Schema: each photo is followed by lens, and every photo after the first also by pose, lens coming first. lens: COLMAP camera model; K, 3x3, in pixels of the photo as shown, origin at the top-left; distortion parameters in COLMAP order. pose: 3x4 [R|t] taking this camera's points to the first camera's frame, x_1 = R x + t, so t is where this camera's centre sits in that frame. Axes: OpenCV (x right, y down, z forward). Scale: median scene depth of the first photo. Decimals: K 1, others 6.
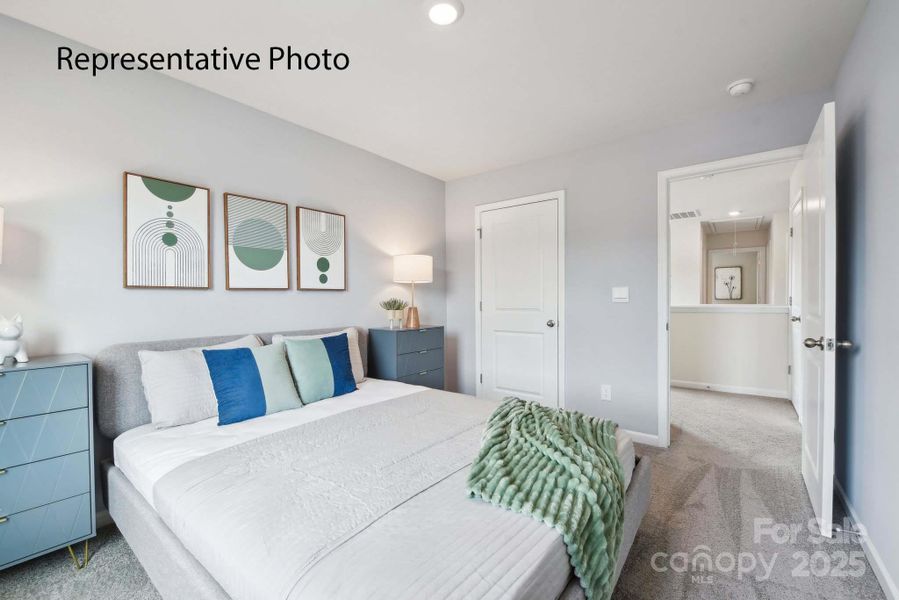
lens RADIAL K [[372.1, 0, 448.4], [0, 372.1, 298.4], [0, 0, 1]] dist [-0.018572, -0.000371]
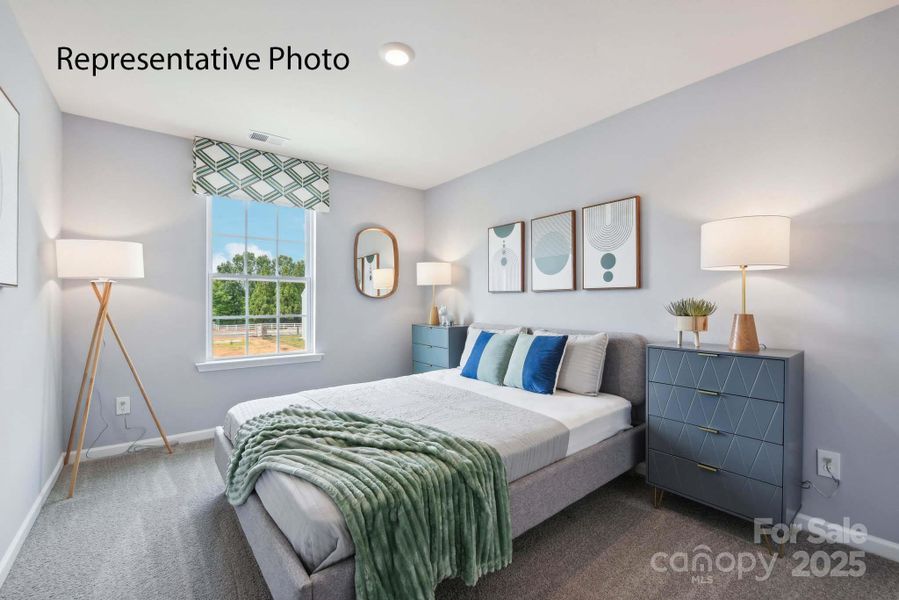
lens RADIAL K [[372.1, 0, 448.4], [0, 372.1, 298.4], [0, 0, 1]] dist [-0.018572, -0.000371]
pose [[-0.236479, 0.004951, -0.971624, 0.676458], [0.003822, 0.999984, 0.004165, -0.005189], [0.971629, -0.002728, -0.236495, 0.884306]]
